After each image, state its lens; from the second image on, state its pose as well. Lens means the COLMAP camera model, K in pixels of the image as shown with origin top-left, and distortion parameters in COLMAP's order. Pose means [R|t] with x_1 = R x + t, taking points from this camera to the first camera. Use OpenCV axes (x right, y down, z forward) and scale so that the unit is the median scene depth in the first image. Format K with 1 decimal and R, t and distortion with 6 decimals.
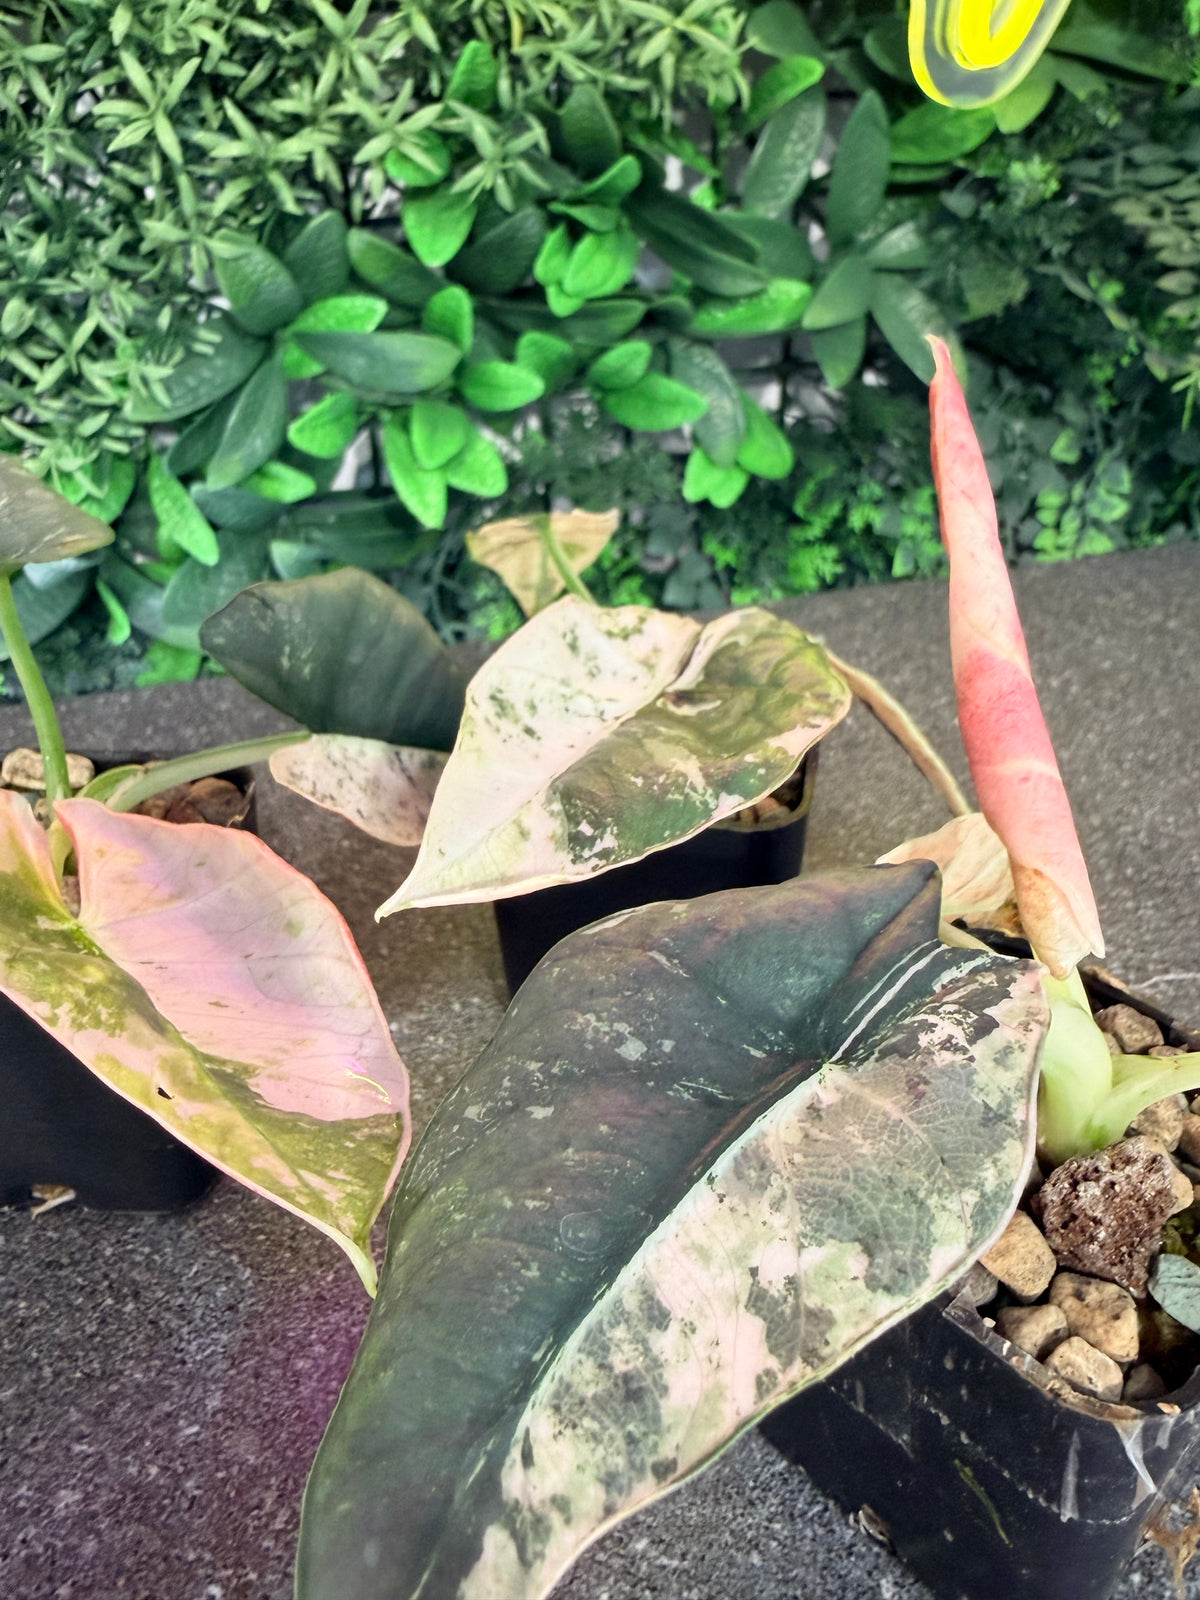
lens RADIAL K [[1407.1, 0, 595.6], [0, 1407.1, 694.5], [0, 0, 1]] dist [-0.008850, 0.010506]
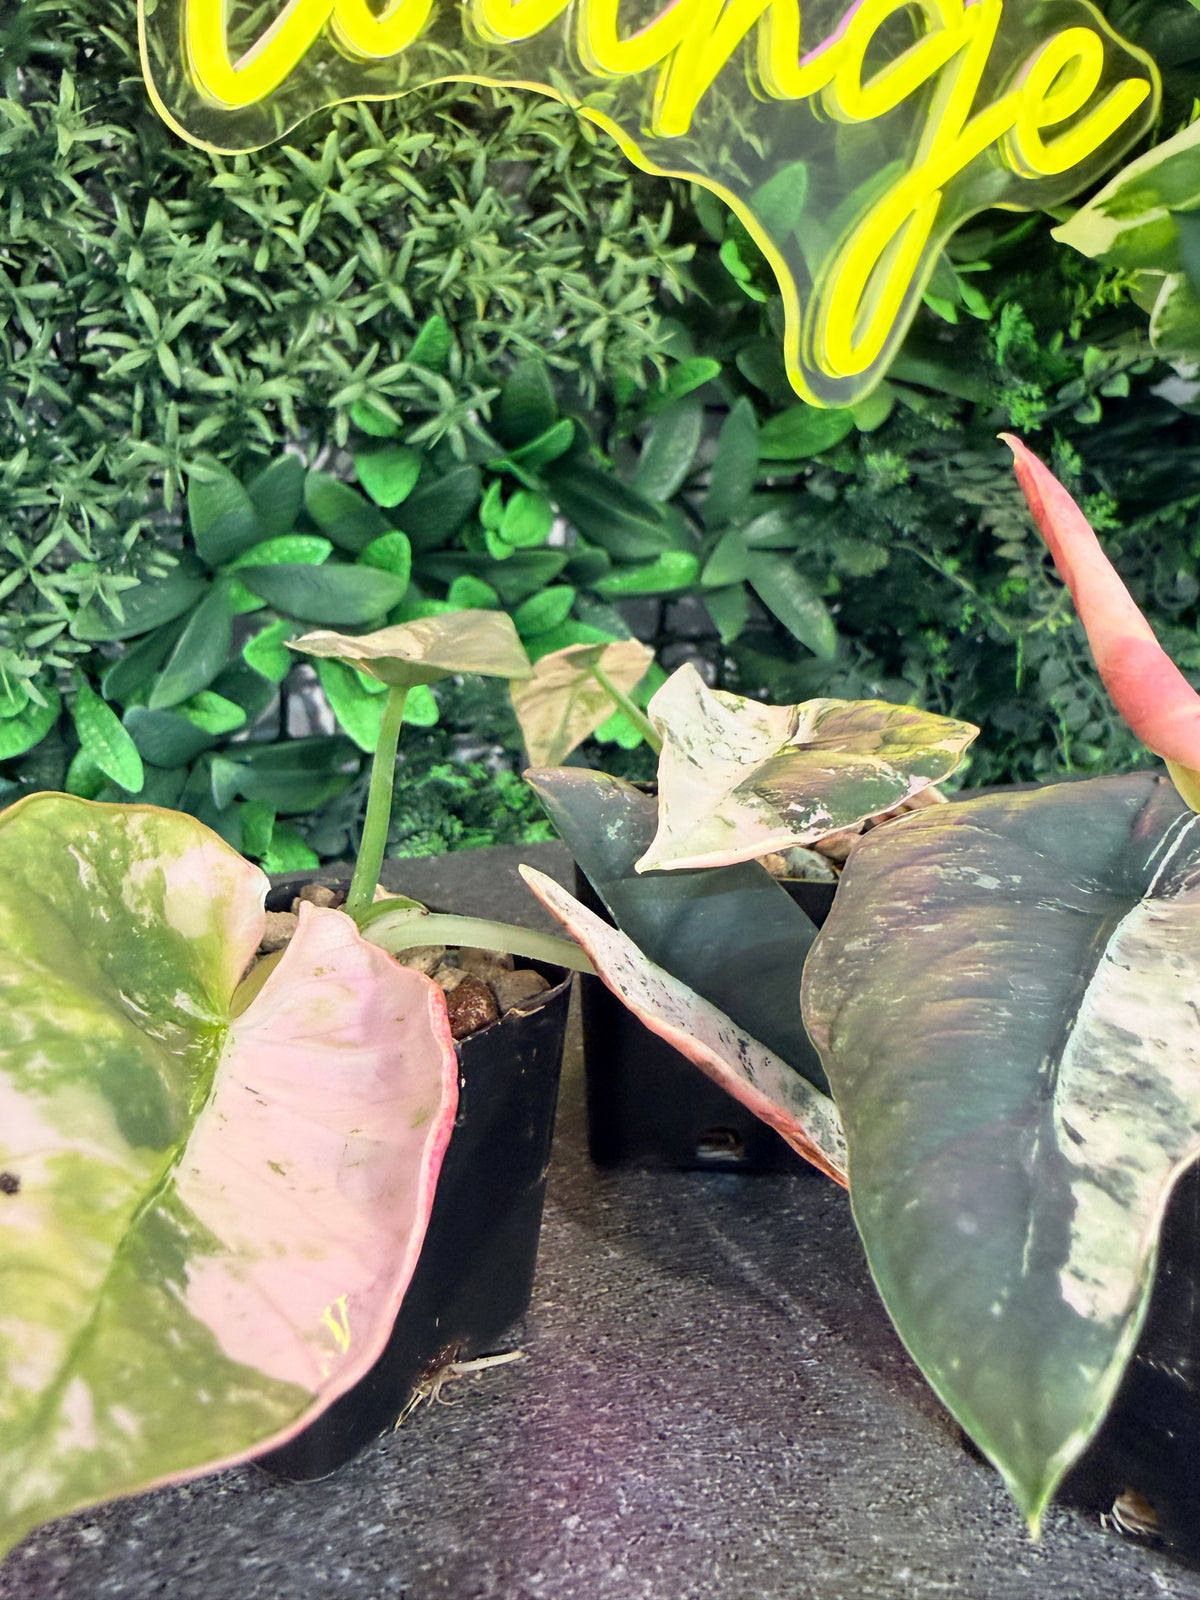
lens RADIAL K [[1407.1, 0, 609.8], [0, 1407.1, 665.7], [0, 0, 1]] dist [-0.008850, 0.010506]
pose [[0.978025, 0.017939, 0.207715, -0.305759], [0.045055, 0.954563, -0.294582, 0.248442], [-0.203561, 0.297468, 0.932779, -0.008703]]
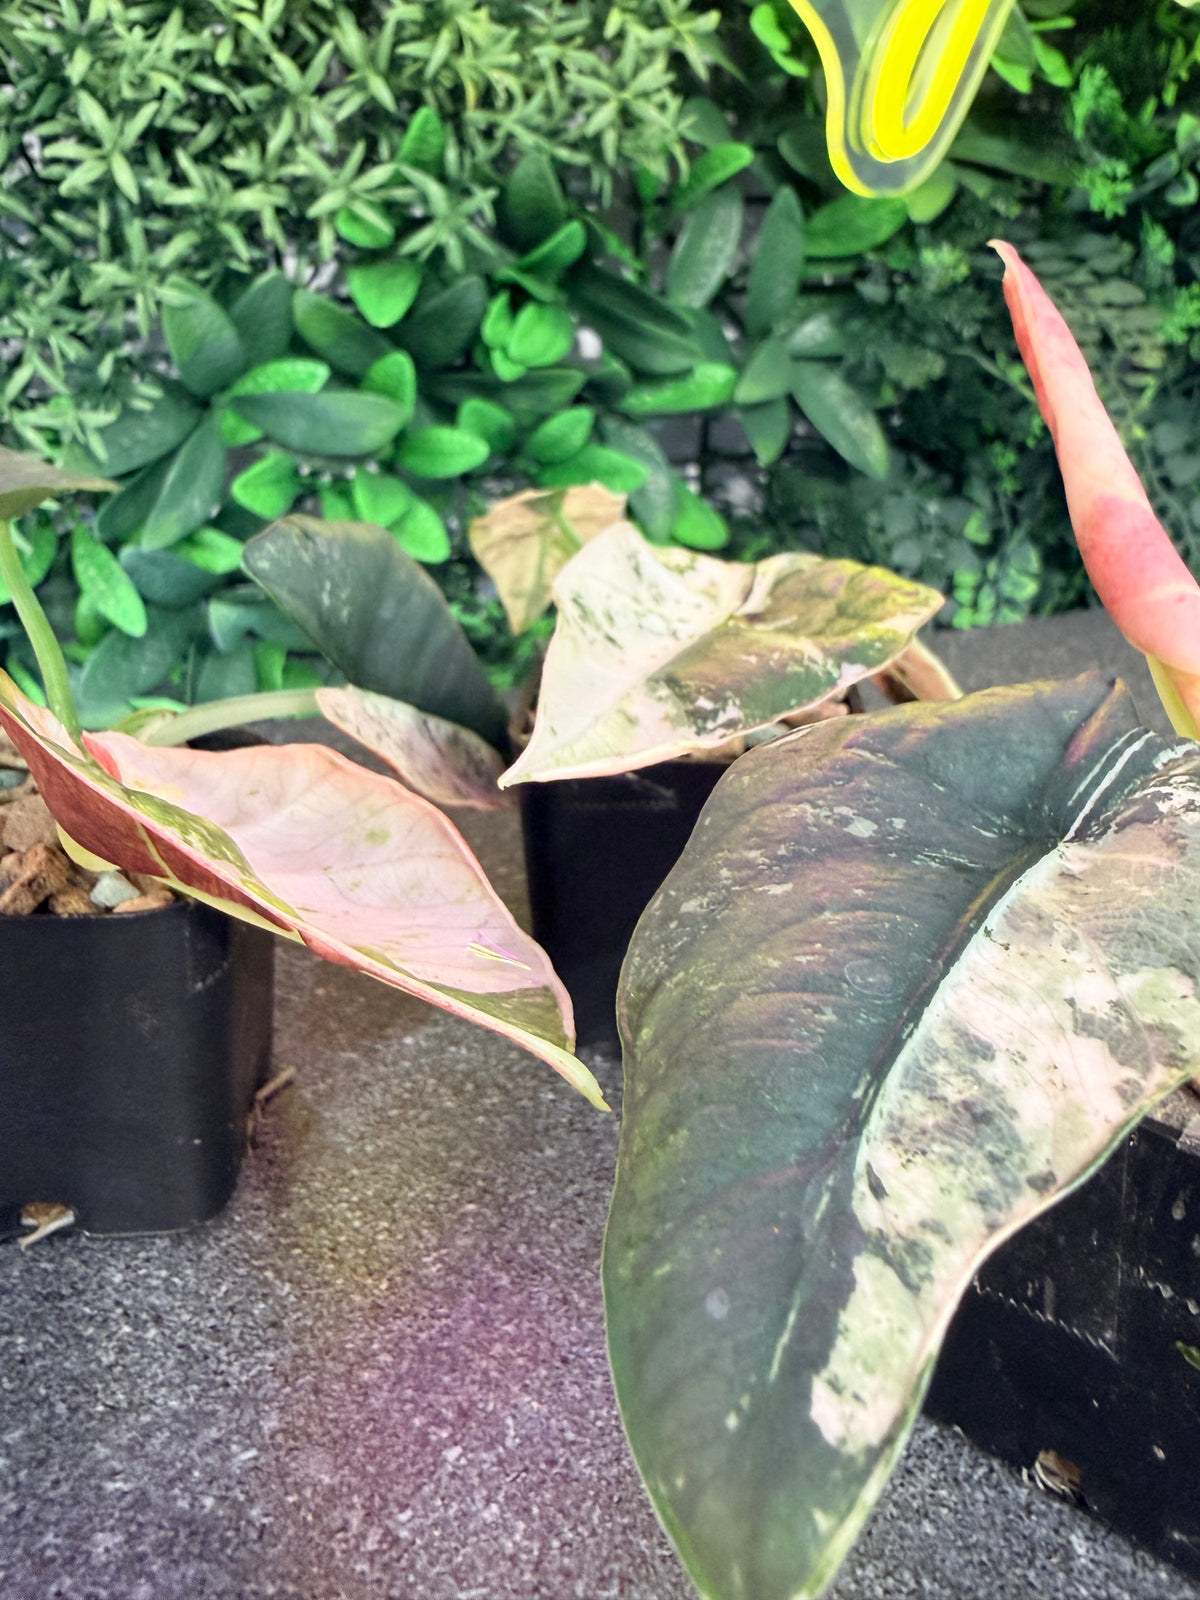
lens RADIAL K [[1407.1, 0, 603.1], [0, 1407.1, 685.6], [0, 0, 1]] dist [-0.008850, 0.010506]
pose [[0.992260, -0.017889, 0.122881, -0.155378], [0.035776, 0.988793, -0.144946, 0.178032], [-0.118911, 0.148220, 0.981780, 0.068616]]
